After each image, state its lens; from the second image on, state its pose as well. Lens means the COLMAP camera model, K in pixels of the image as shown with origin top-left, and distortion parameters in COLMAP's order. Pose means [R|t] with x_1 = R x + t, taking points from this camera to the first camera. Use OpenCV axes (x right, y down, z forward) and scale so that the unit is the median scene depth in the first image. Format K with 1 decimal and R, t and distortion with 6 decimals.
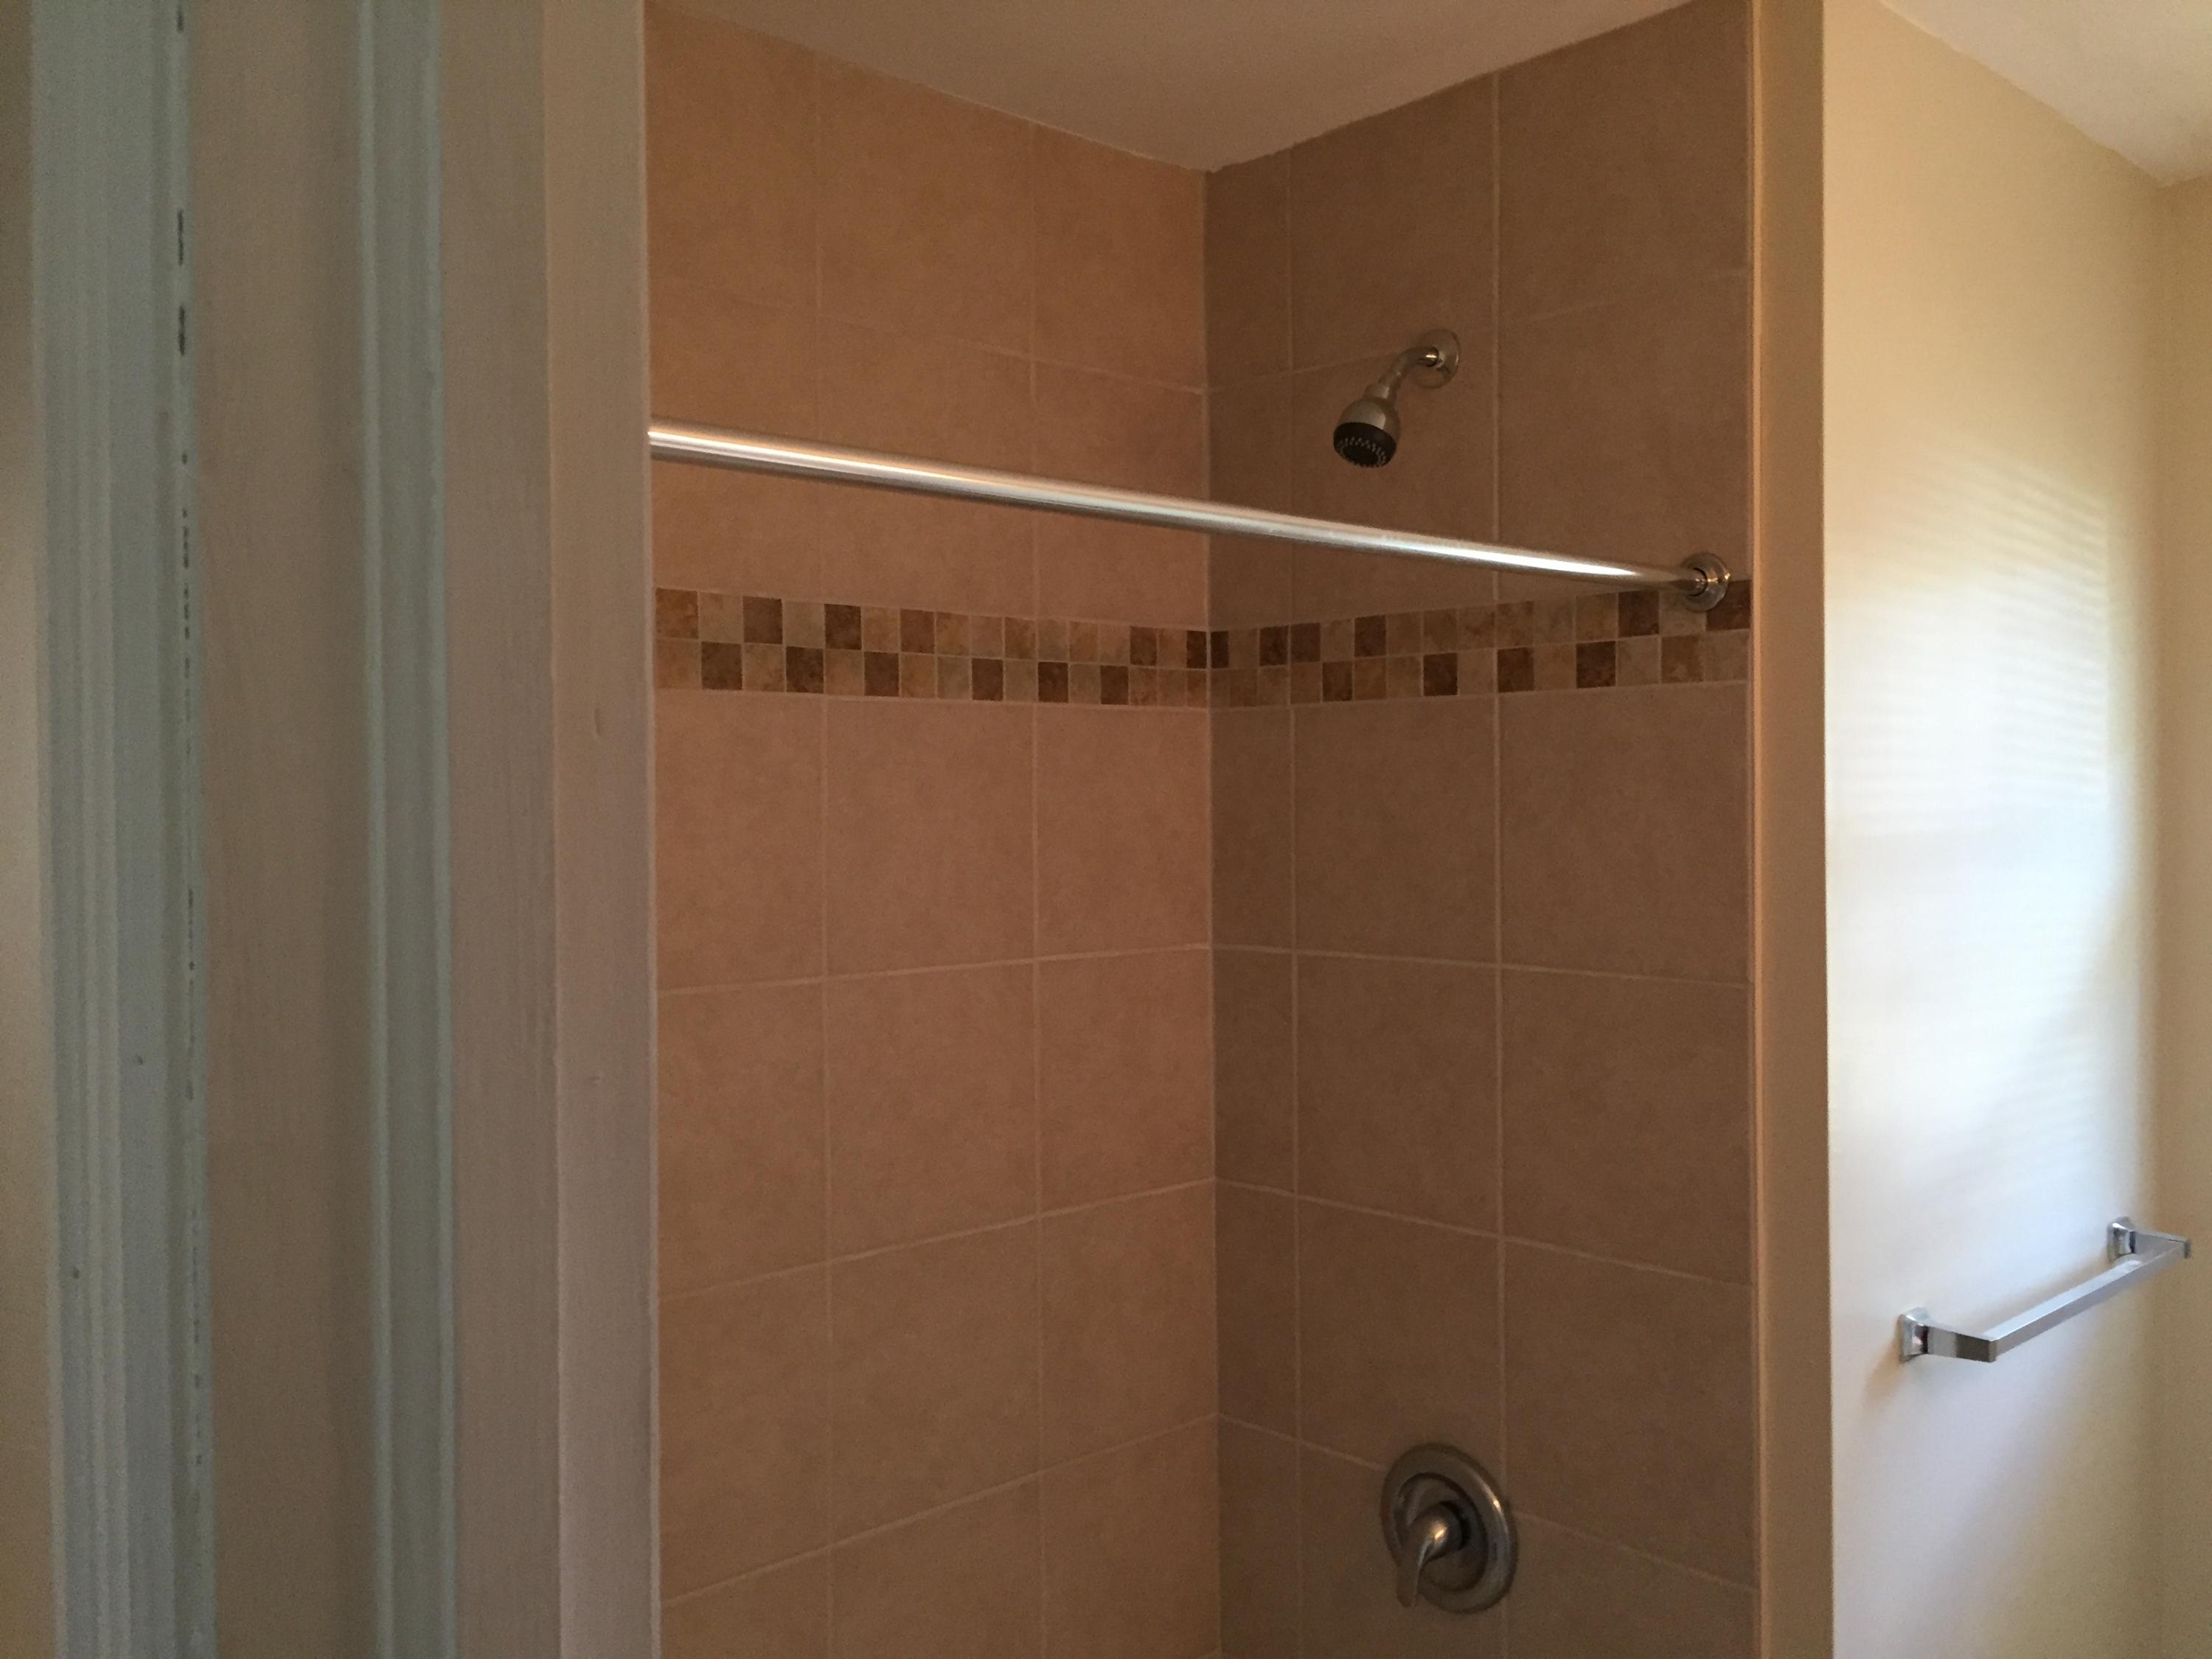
lens RADIAL K [[1890.5, 0, 1107.3], [0, 1890.5, 826.9], [0, 0, 1]] dist [0.054033, -0.079576]
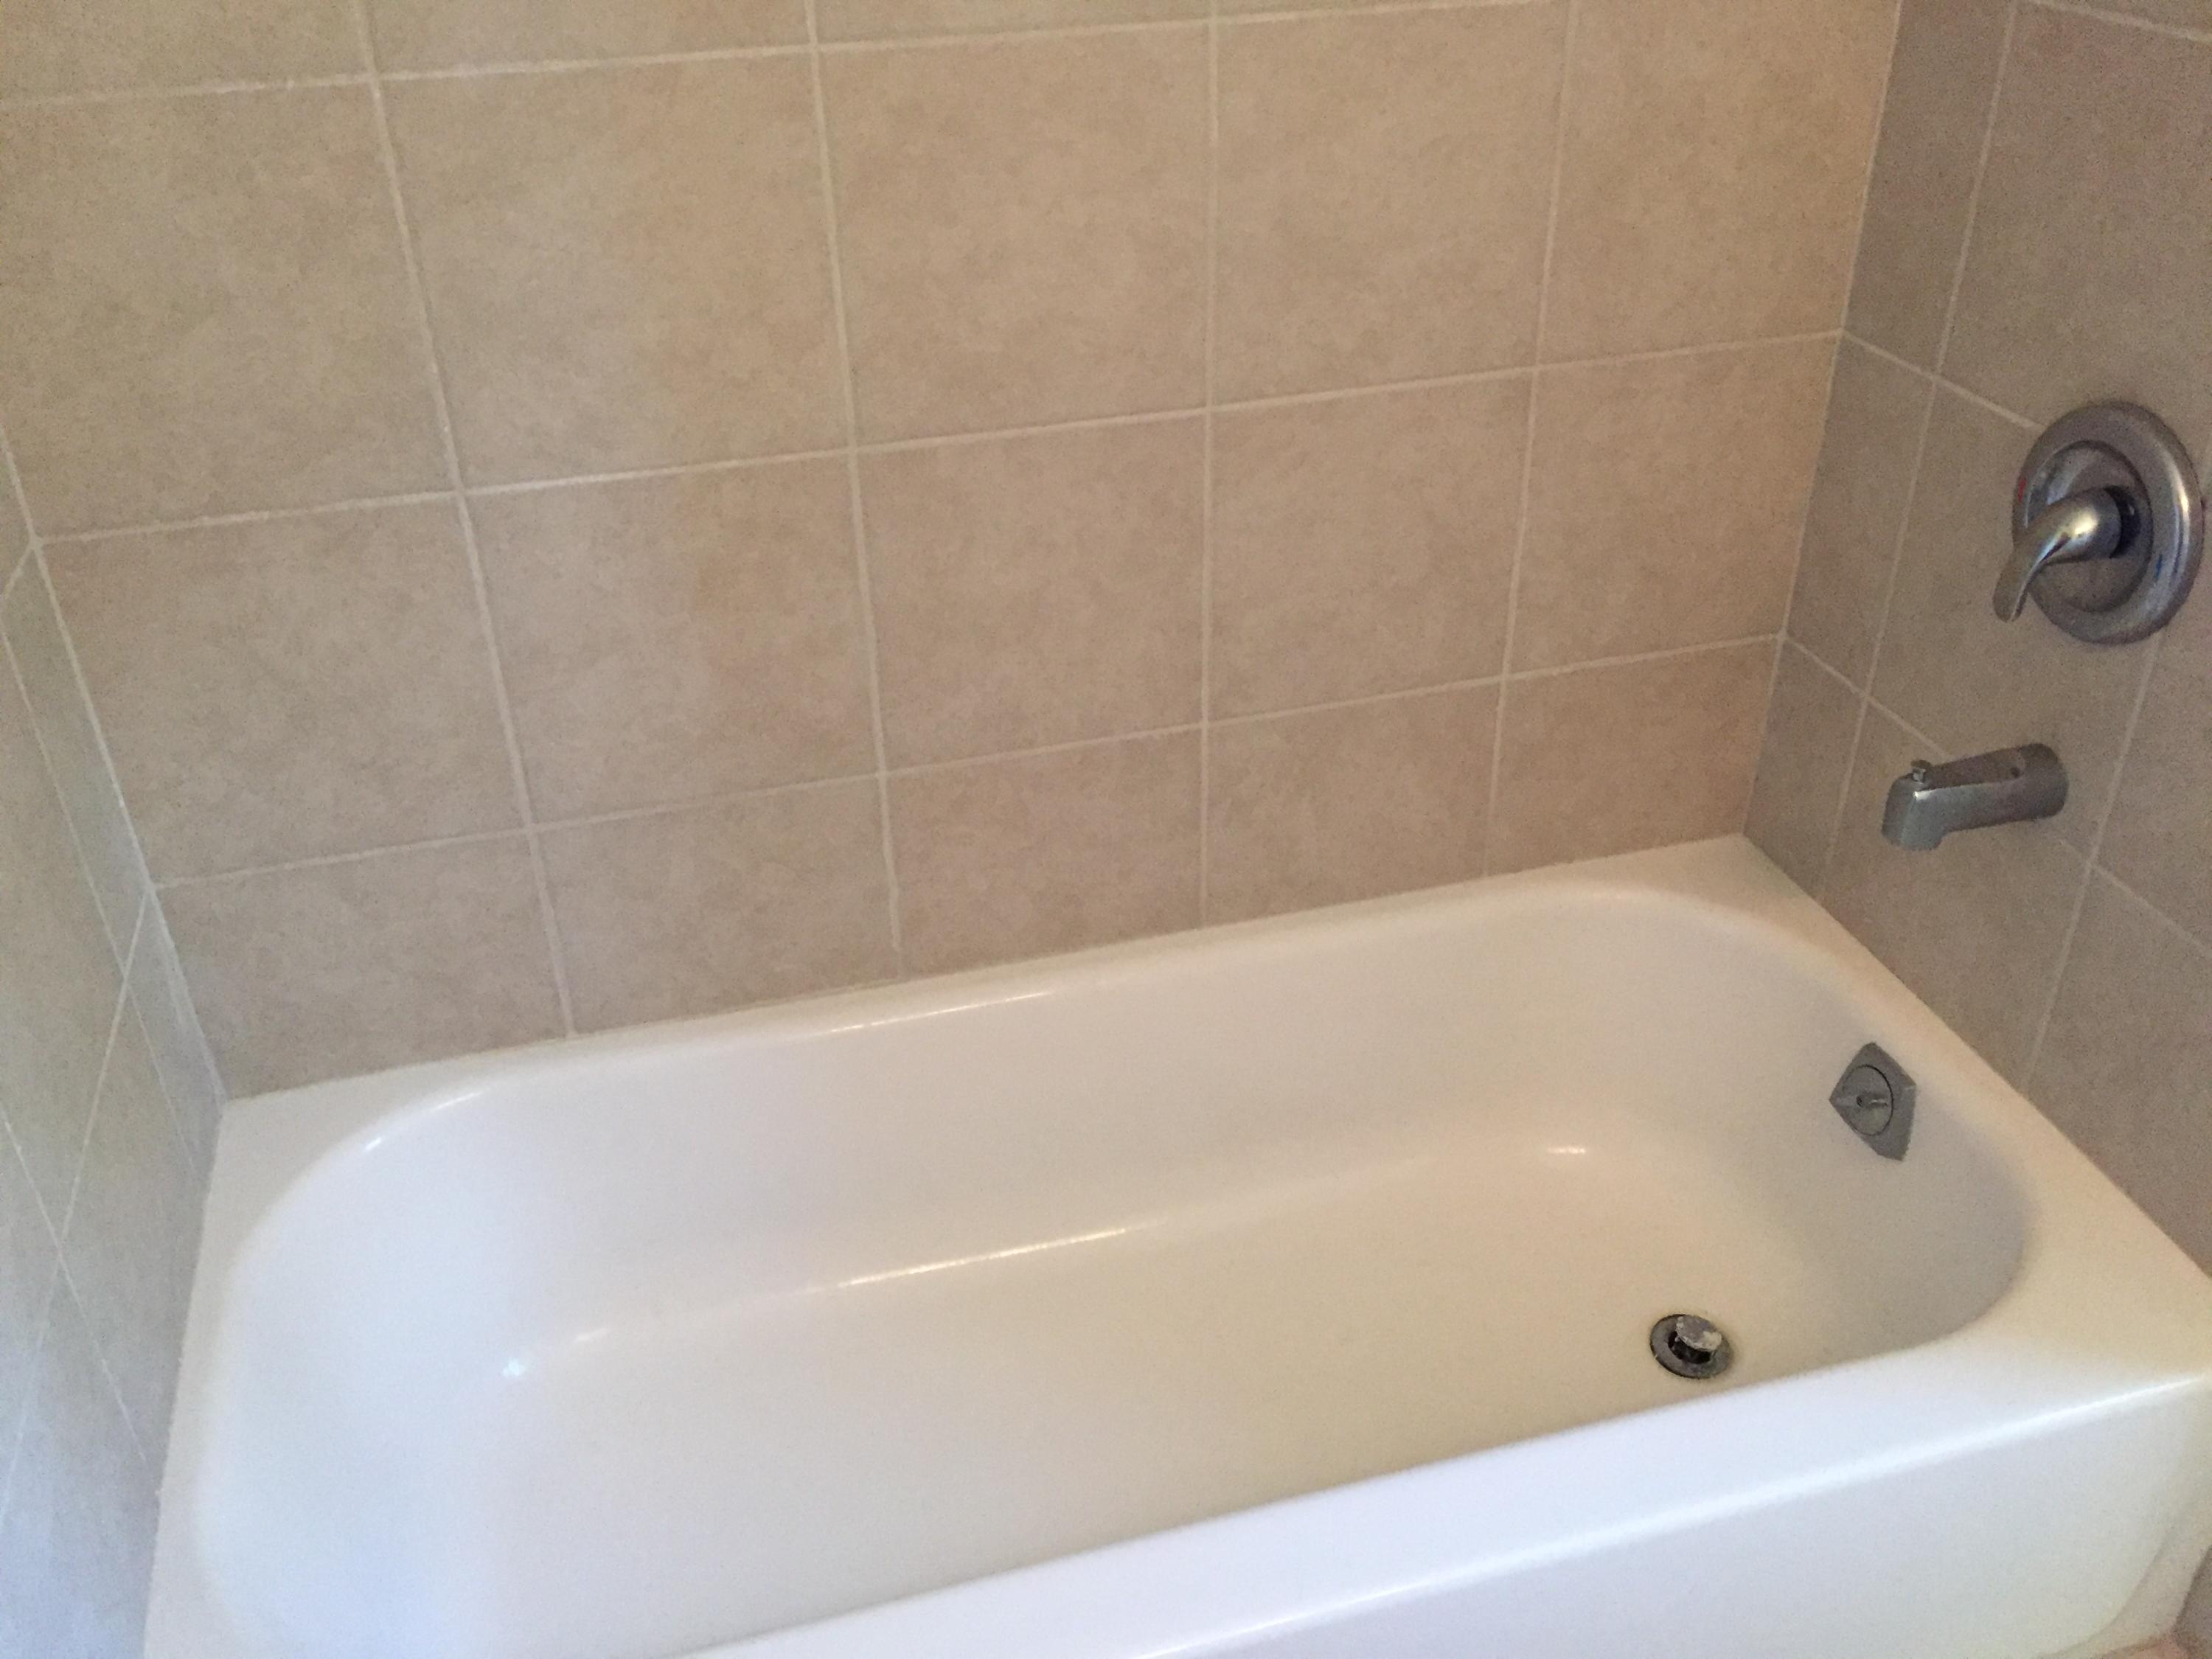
lens RADIAL K [[1890.5, 0, 1106.2], [0, 1890.5, 826.0], [0, 0, 1]] dist [0.054033, -0.079576]
pose [[0.892630, 0.232034, -0.386487, 0.149583], [0.004183, 0.853054, 0.521806, 0.105543], [0.450770, -0.467396, 0.760491, 0.276986]]
